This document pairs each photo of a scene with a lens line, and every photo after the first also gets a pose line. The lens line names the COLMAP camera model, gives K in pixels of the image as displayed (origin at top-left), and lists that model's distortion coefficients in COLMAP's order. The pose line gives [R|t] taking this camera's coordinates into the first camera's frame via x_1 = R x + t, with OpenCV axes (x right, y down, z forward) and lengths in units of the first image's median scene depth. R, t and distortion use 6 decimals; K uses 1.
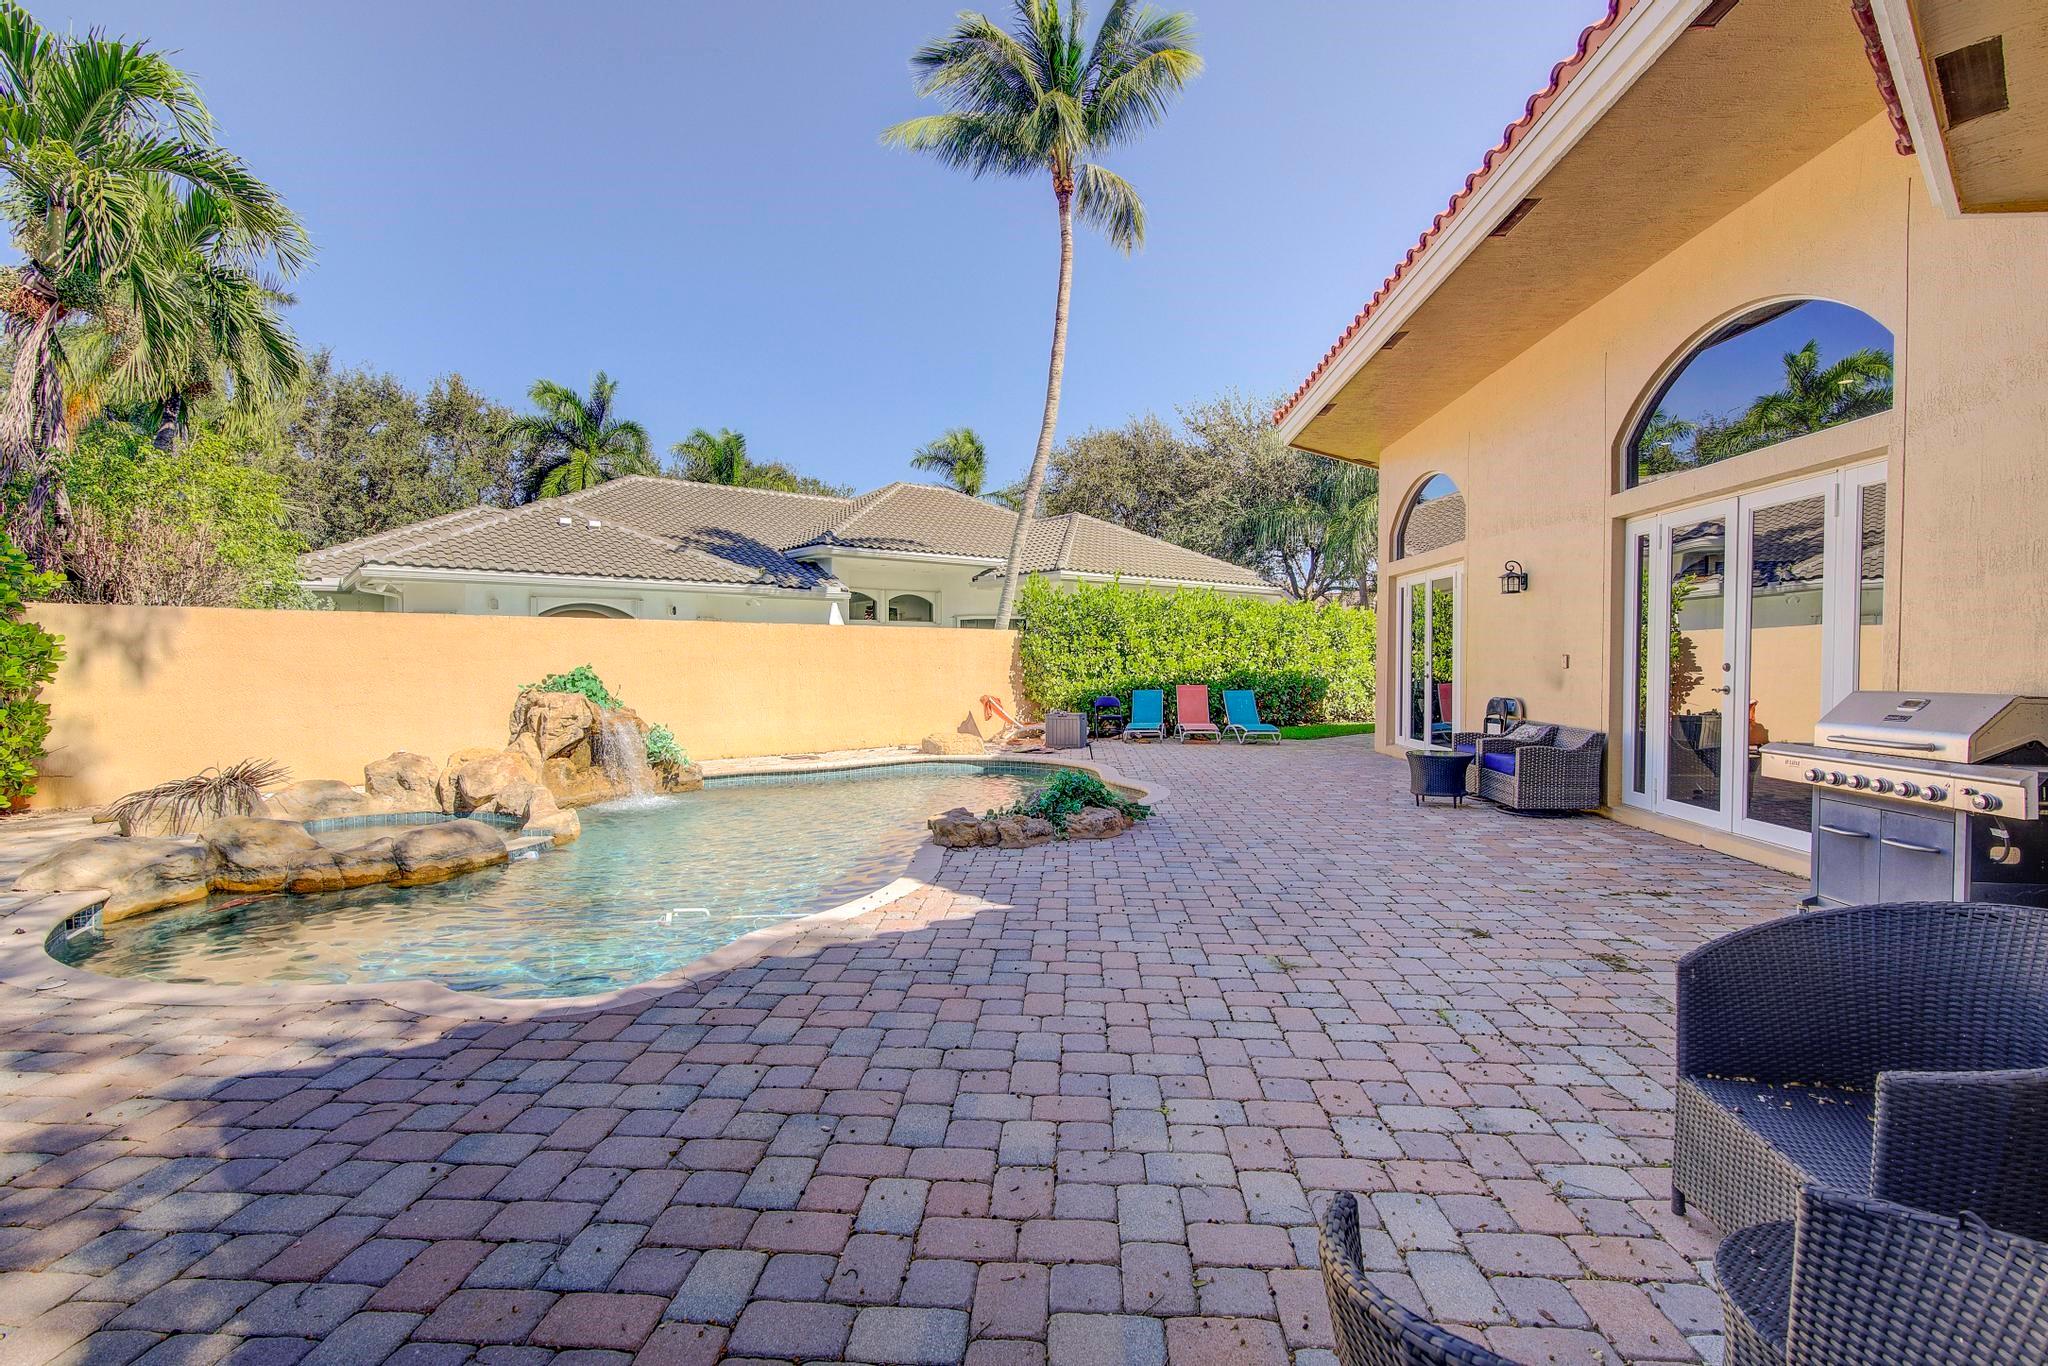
lens RADIAL K [[946.6, 0, 1017.3], [0, 946.6, 682.6], [0, 0, 1]] dist [-0.004323, 0.002172]
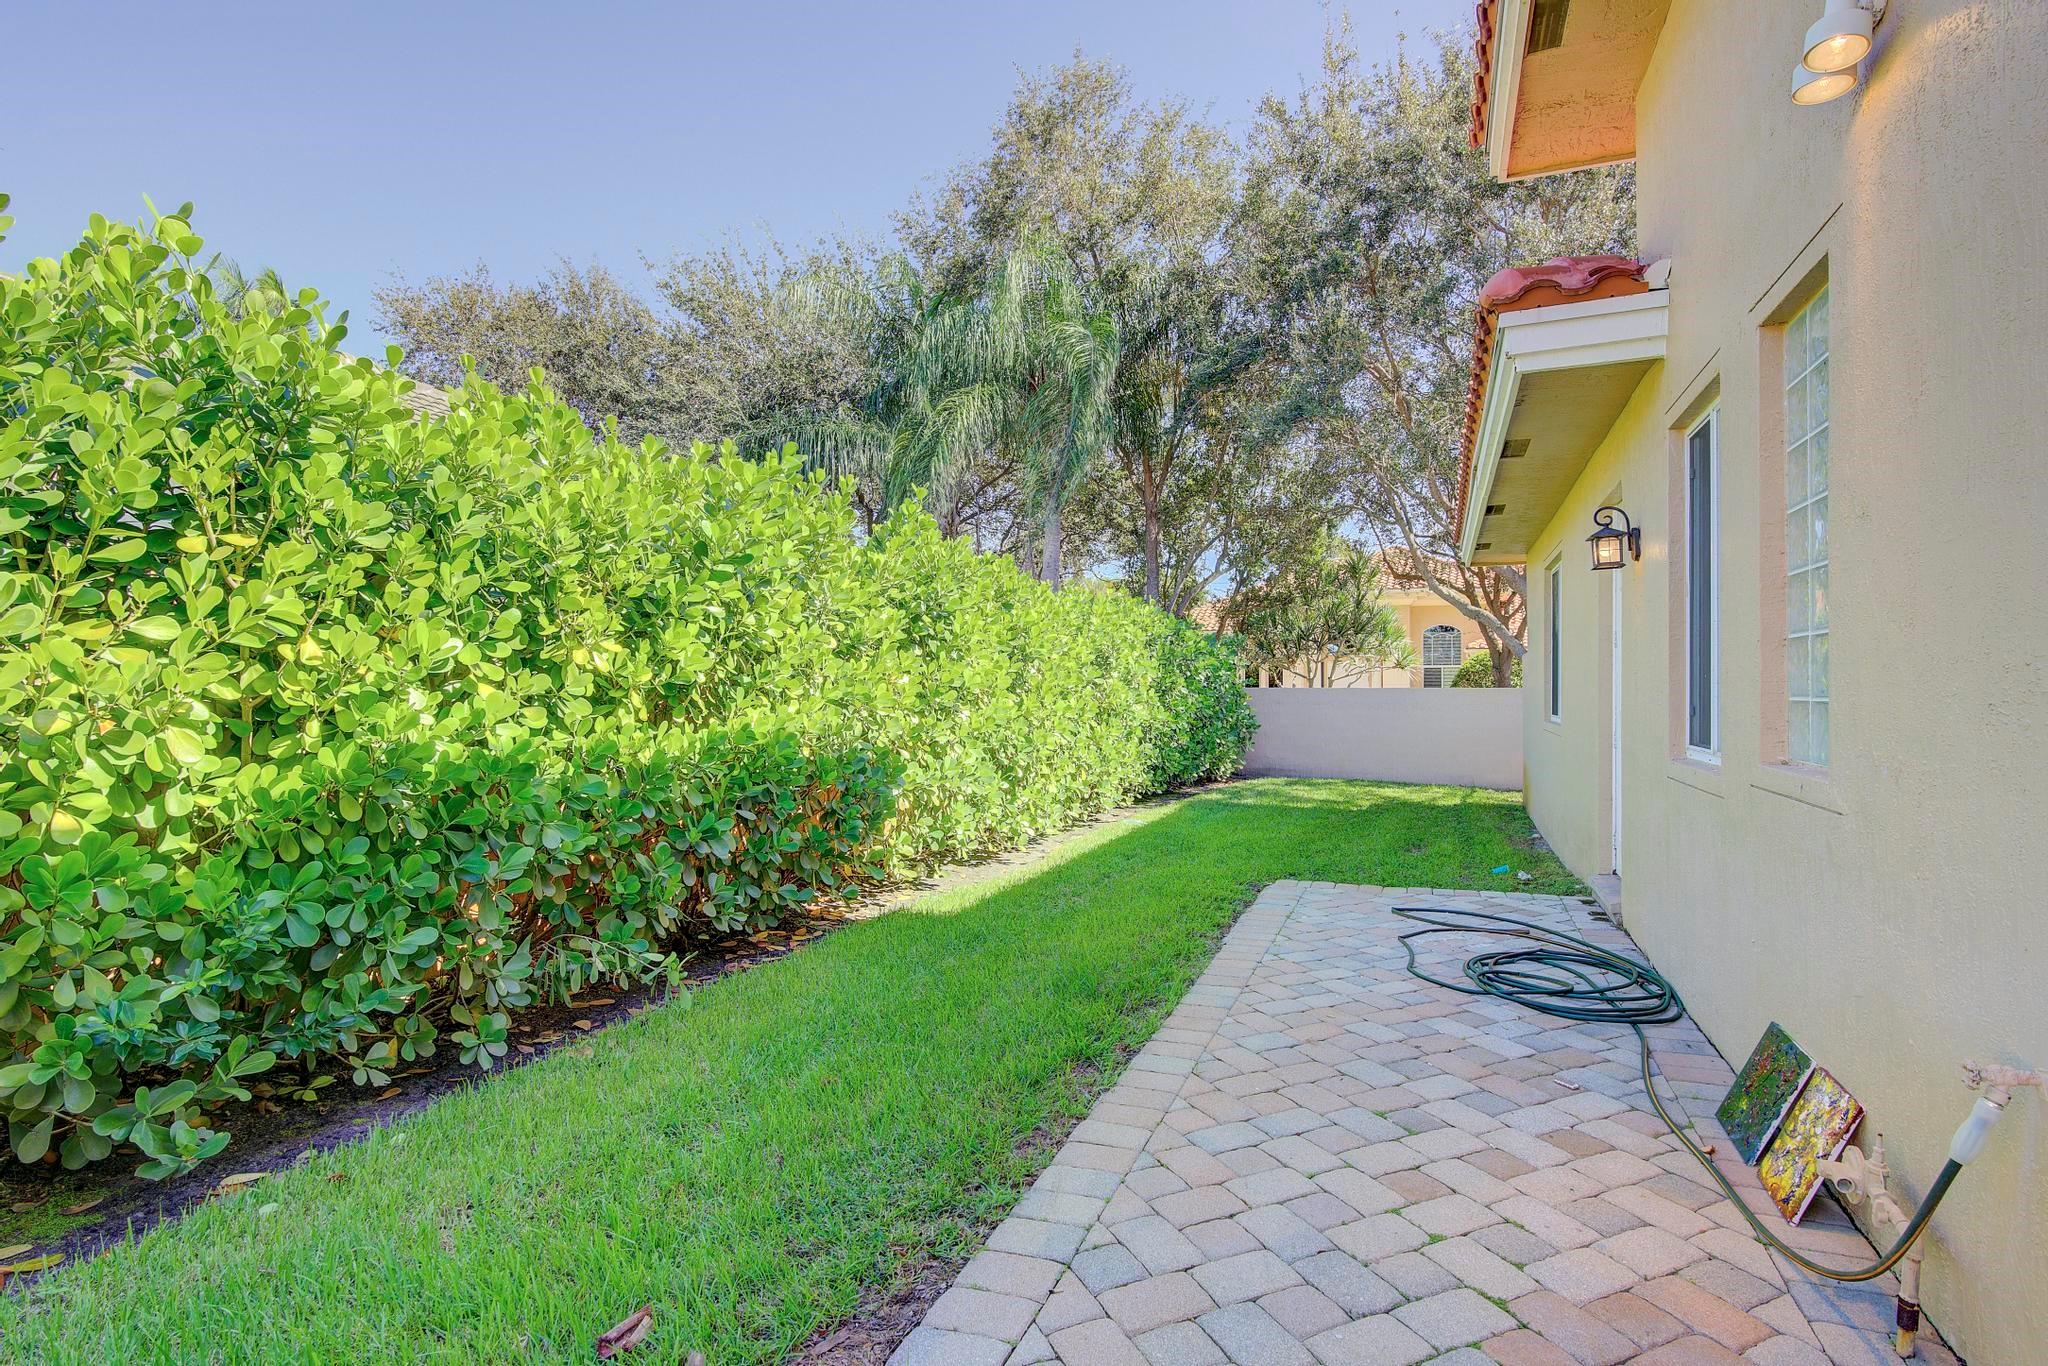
lens RADIAL K [[994.7, 0, 1018.5], [0, 994.7, 673.9], [0, 0, 1]] dist [0.017097, 0.000088]
pose [[0.903154, 0.005665, 0.429280, 0.247869], [0.010473, 0.999325, -0.035221, -0.018424], [-0.429189, 0.036306, 0.902485, 0.761250]]
